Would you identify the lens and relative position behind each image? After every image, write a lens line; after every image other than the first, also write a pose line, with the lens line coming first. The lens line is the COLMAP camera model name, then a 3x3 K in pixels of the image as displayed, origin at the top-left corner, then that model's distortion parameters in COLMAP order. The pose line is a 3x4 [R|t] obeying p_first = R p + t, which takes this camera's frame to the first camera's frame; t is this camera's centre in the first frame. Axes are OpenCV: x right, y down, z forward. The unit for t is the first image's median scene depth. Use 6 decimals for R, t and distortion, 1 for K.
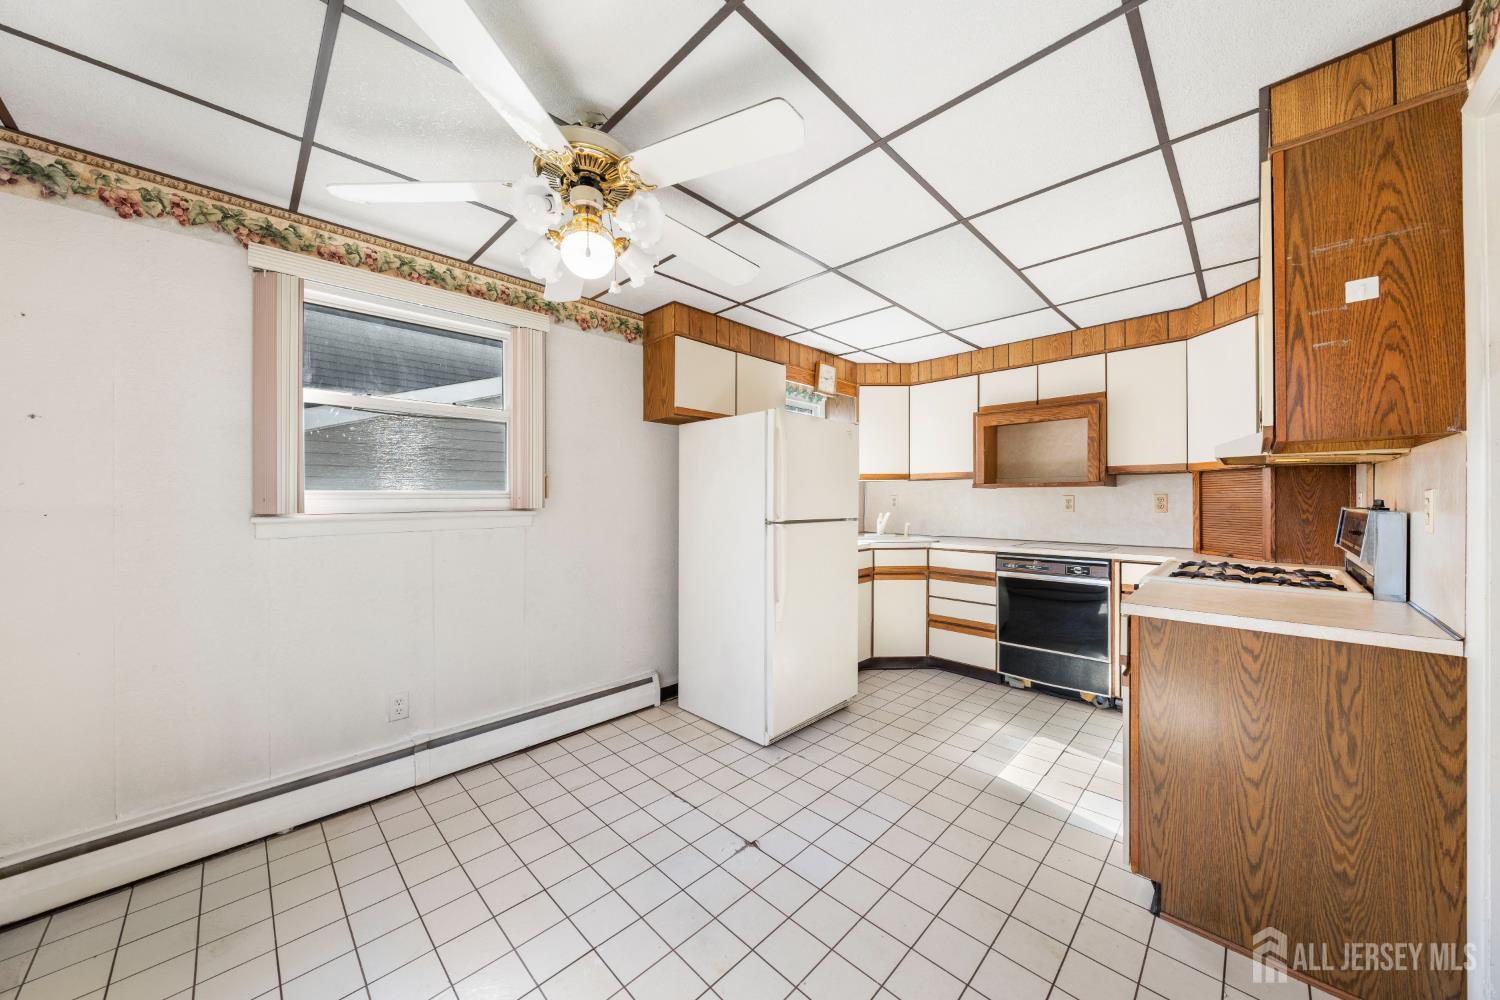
lens RADIAL K [[518.2, 0, 751.3], [0, 518.2, 491.0], [0, 0, 1]] dist [0.000751, 0.000088]
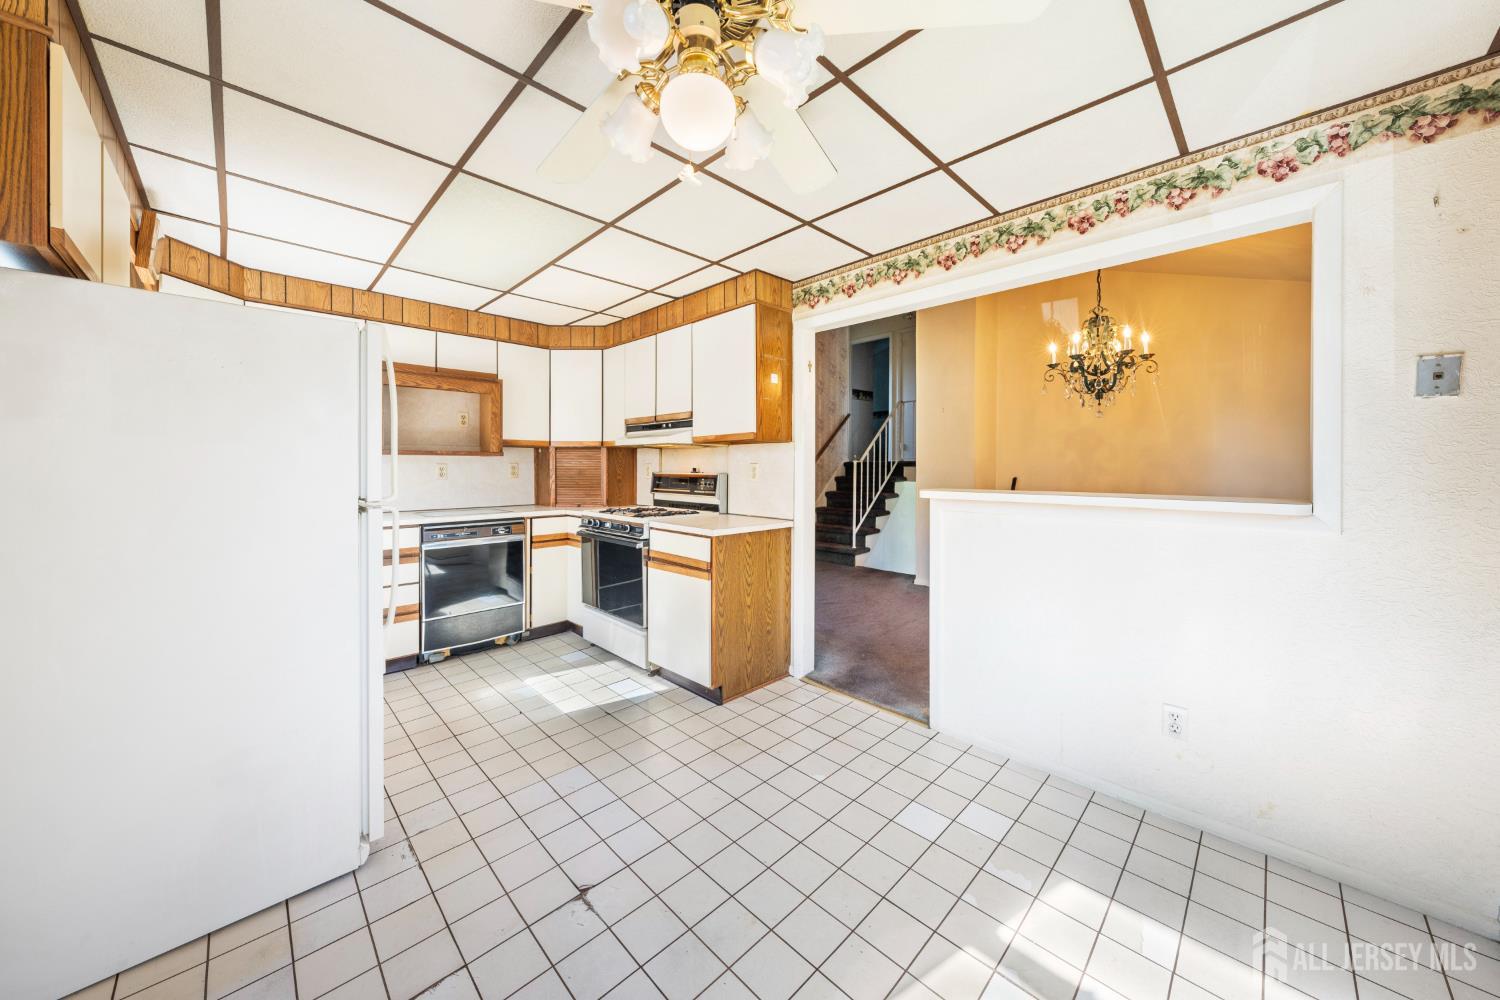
lens RADIAL K [[520.8, 0, 742.6], [0, 520.8, 466.5], [0, 0, 1]] dist [-0.000551, -0.000022]
pose [[0.020692, 0.001219, 0.999785, -0.487659], [-0.016224, 0.999868, -0.000883, 0.006180], [-0.999654, -0.016202, 0.020709, 0.448471]]
